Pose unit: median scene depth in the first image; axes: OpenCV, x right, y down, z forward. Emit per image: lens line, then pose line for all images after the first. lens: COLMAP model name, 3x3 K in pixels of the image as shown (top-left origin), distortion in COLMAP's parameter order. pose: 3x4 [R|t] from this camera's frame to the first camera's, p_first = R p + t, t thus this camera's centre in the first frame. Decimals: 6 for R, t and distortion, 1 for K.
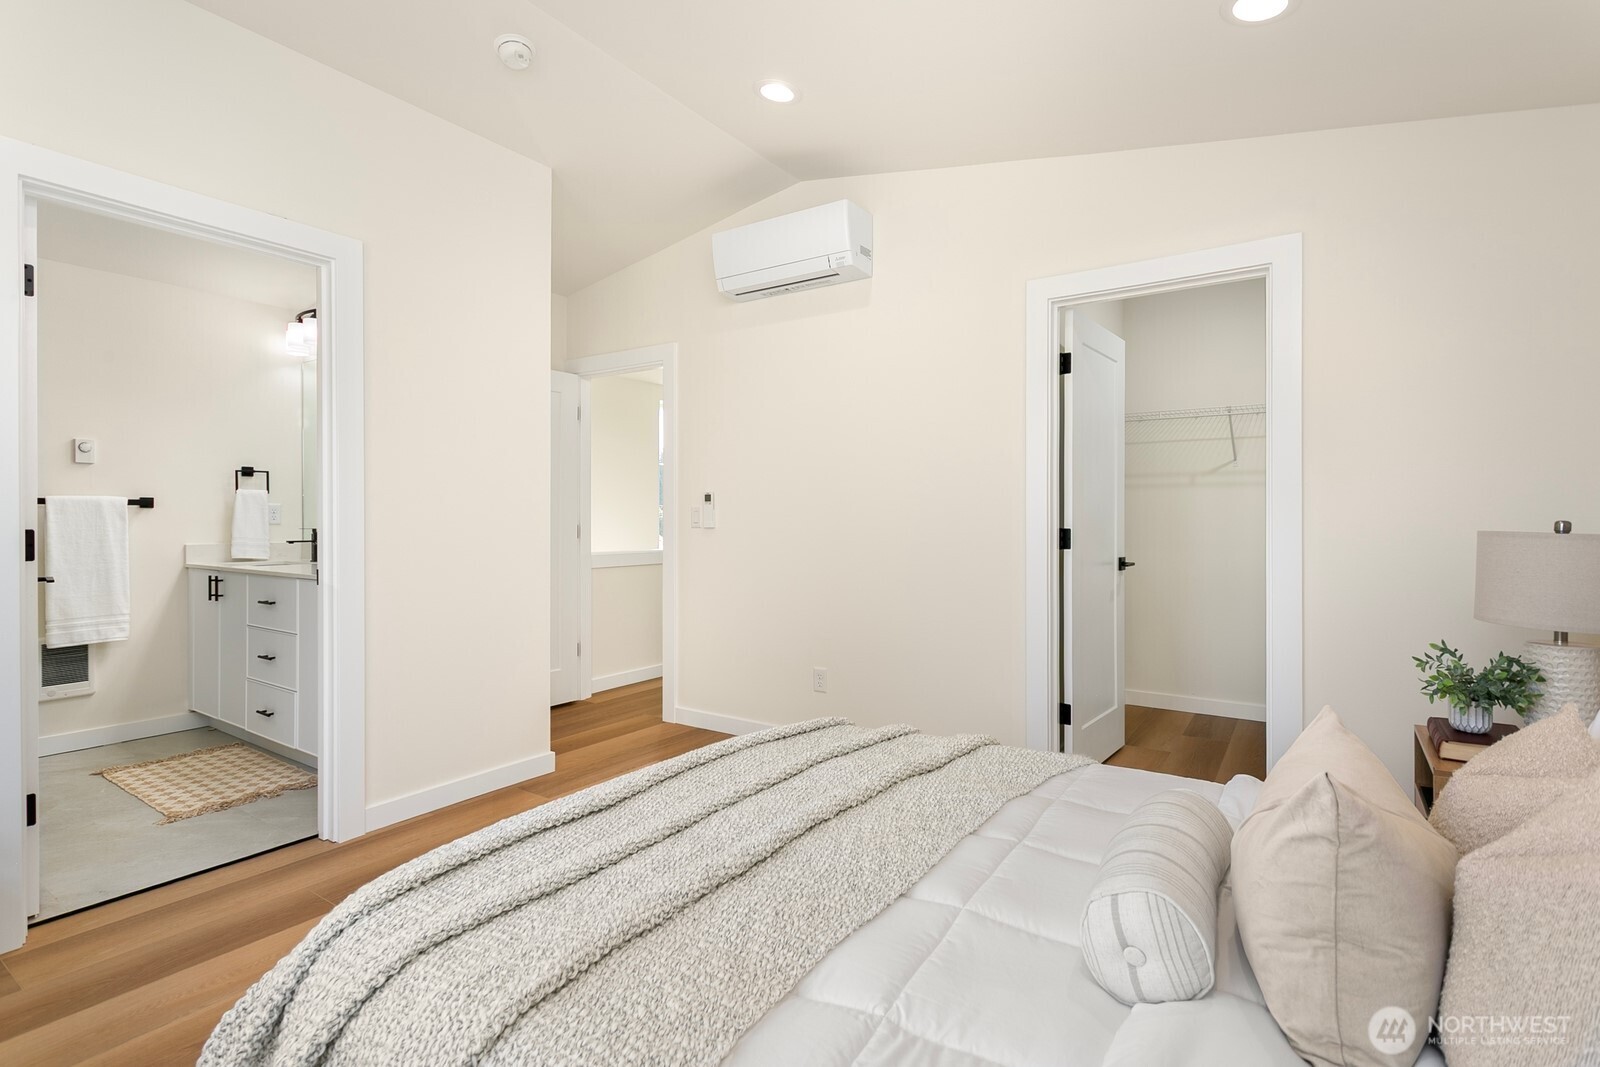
lens RADIAL K [[762.6, 0, 808.8], [0, 762.6, 519.0], [0, 0, 1]] dist [-0.001854, 0.002042]
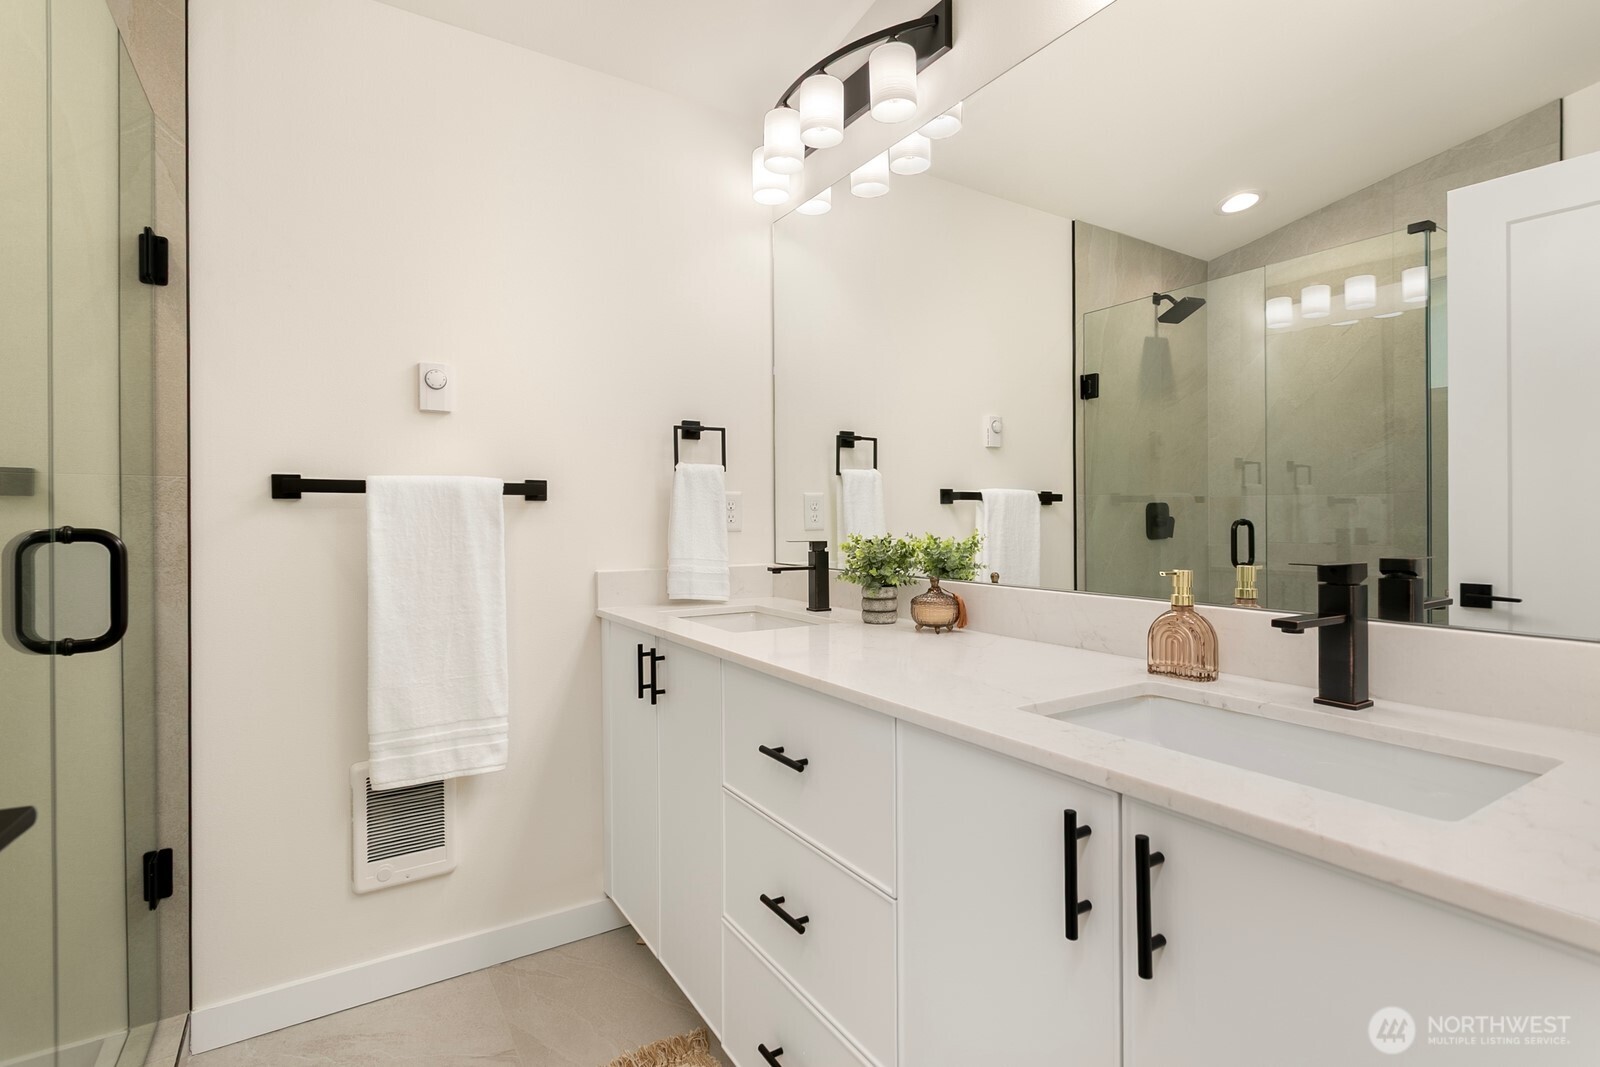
lens RADIAL K [[762.6, 0, 795.2], [0, 762.6, 522.6], [0, 0, 1]] dist [-0.001854, 0.002042]
pose [[0.914077, 0.002491, -0.405534, -0.524480], [0.002834, 0.999917, 0.012530, -0.005949], [0.405532, -0.012603, 0.913994, 0.630128]]
